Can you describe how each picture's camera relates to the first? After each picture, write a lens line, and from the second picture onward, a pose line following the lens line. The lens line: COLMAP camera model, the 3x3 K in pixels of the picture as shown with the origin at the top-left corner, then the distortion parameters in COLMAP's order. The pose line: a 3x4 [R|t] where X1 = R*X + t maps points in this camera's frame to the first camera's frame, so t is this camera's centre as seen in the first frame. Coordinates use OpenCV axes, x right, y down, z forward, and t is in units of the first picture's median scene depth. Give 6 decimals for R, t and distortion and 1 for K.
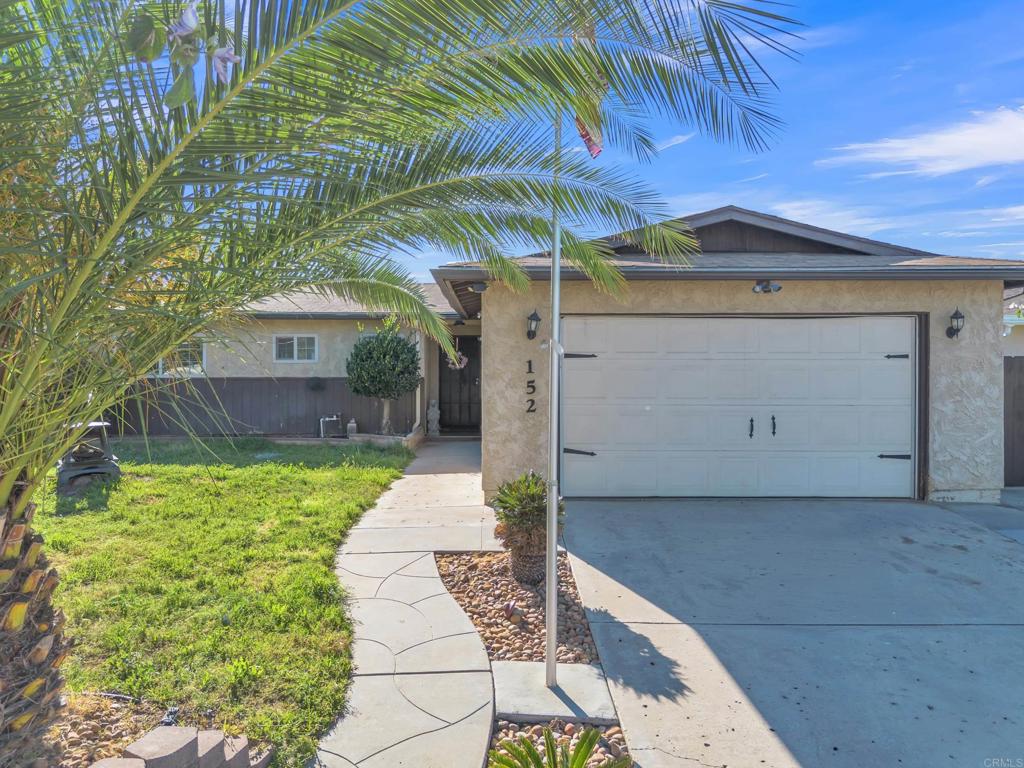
lens RADIAL K [[744.6, 0, 519.4], [0, 744.6, 383.4], [0, 0, 1]] dist [0.090506, -0.113478]
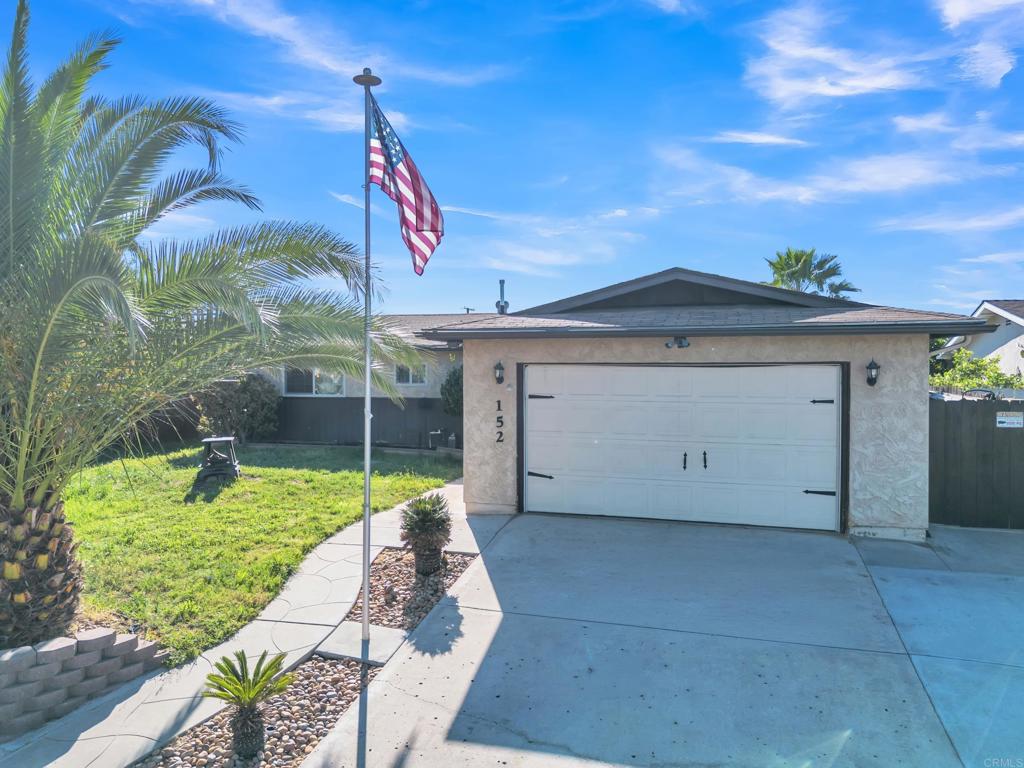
lens RADIAL K [[744.6, 0, 519.4], [0, 744.6, 383.4], [0, 0, 1]] dist [0.090506, -0.113478]
pose [[0.952855, 0.008831, -0.303297, 0.417819], [-0.008773, 0.999960, 0.001551, -0.060672], [0.303298, 0.001183, 0.952895, -0.179876]]
